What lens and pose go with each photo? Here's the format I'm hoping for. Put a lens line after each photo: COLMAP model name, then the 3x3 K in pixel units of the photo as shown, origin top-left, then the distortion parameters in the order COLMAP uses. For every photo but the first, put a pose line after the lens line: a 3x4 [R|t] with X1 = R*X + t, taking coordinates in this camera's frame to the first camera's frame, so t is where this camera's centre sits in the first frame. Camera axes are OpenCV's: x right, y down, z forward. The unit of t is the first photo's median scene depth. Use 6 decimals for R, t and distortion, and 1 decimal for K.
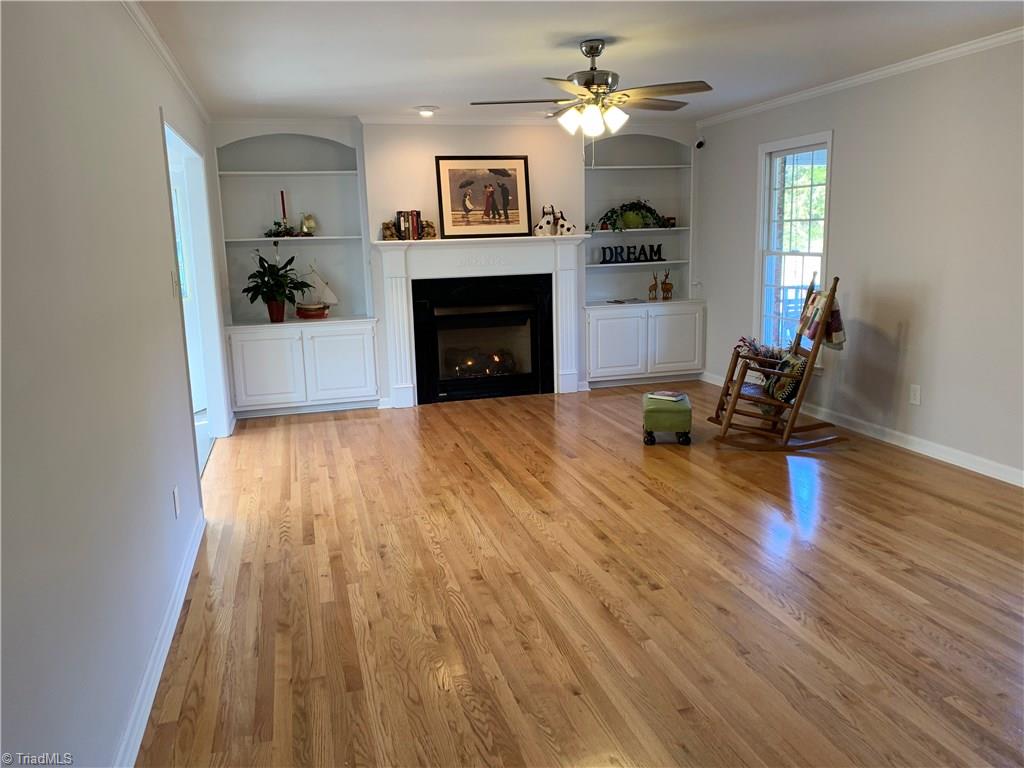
lens RADIAL K [[789.3, 0, 510.6], [0, 789.3, 375.5], [0, 0, 1]] dist [0.105569, -0.001375]
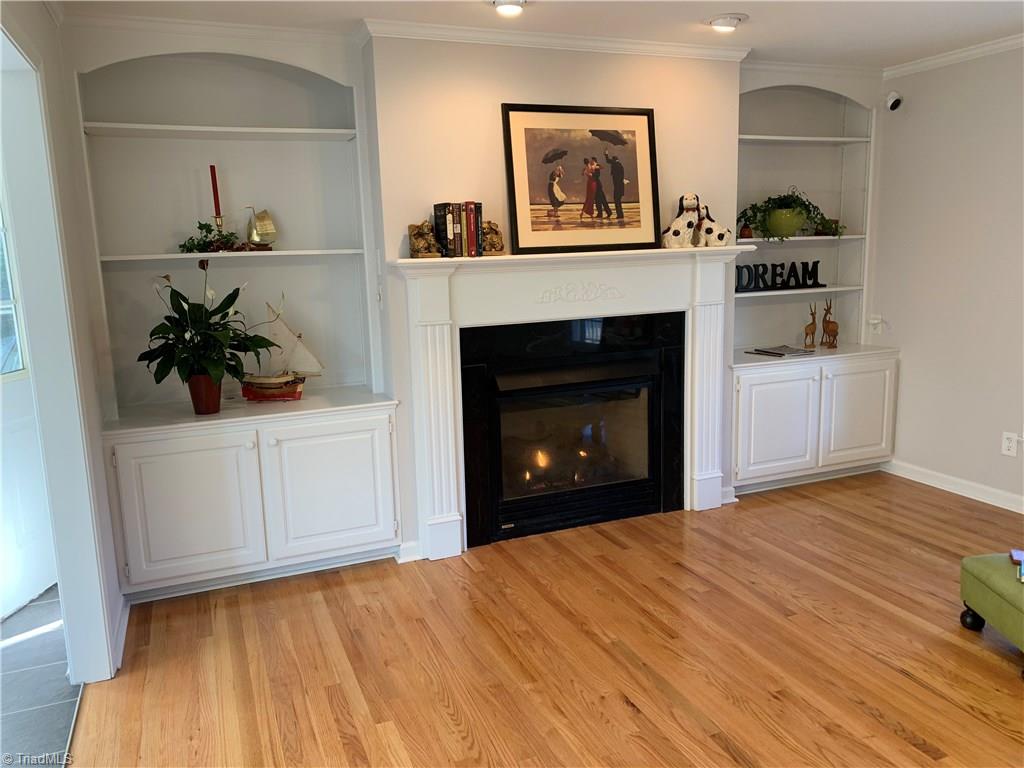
lens RADIAL K [[785.1, 0, 512.0], [0, 785.1, 384.0], [0, 0, 1]] dist [0.043108, -0.000957]
pose [[0.992385, -0.021183, 0.121341, -0.153620], [0.021220, 0.999774, 0.000987, -0.081042], [-0.121334, 0.001596, 0.992610, 0.449165]]
